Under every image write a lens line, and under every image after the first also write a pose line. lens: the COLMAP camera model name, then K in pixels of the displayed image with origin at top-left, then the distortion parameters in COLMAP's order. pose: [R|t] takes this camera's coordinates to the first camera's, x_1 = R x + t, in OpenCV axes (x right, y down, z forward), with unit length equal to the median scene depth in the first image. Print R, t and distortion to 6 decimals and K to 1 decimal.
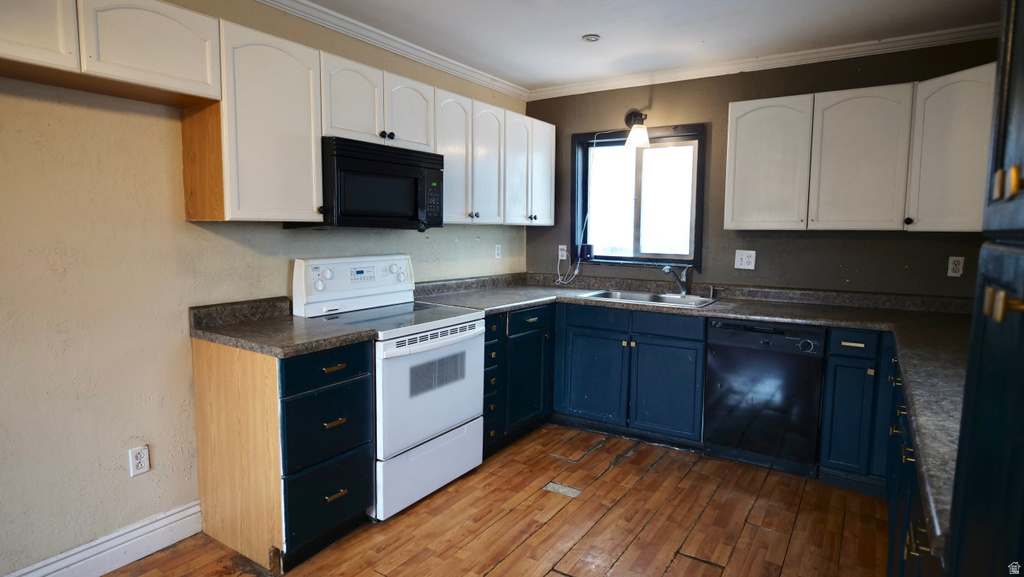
lens RADIAL K [[562.9, 0, 506.1], [0, 562.9, 282.8], [0, 0, 1]] dist [-0.006251, -0.001037]
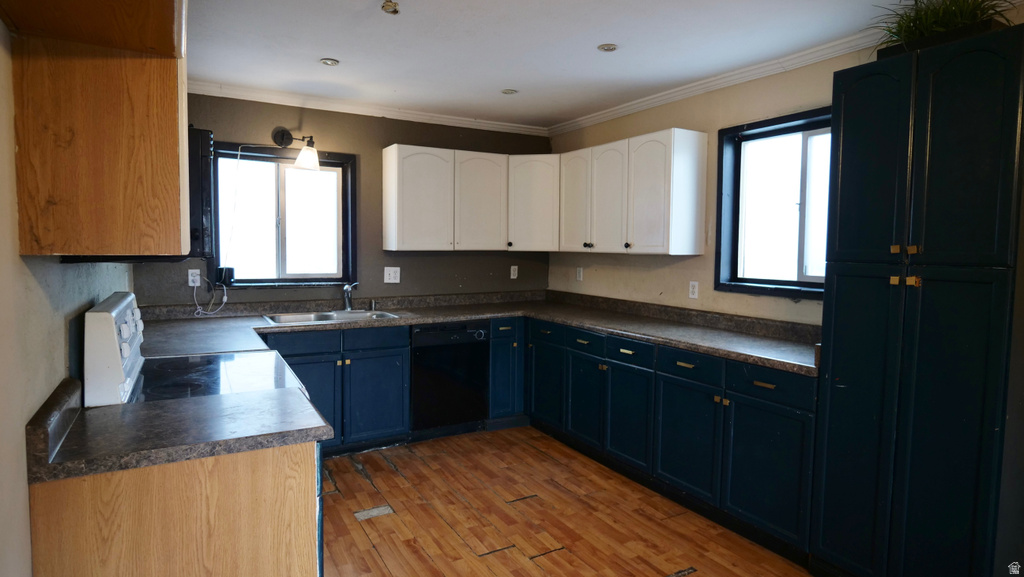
lens RADIAL K [[562.9, 0, 506.1], [0, 562.9, 282.8], [0, 0, 1]] dist [-0.006251, -0.001037]
pose [[0.445230, -0.060556, 0.893366, -0.598373], [0.083467, 0.996173, 0.025927, -0.040310], [-0.891517, 0.063023, 0.448581, 0.287225]]
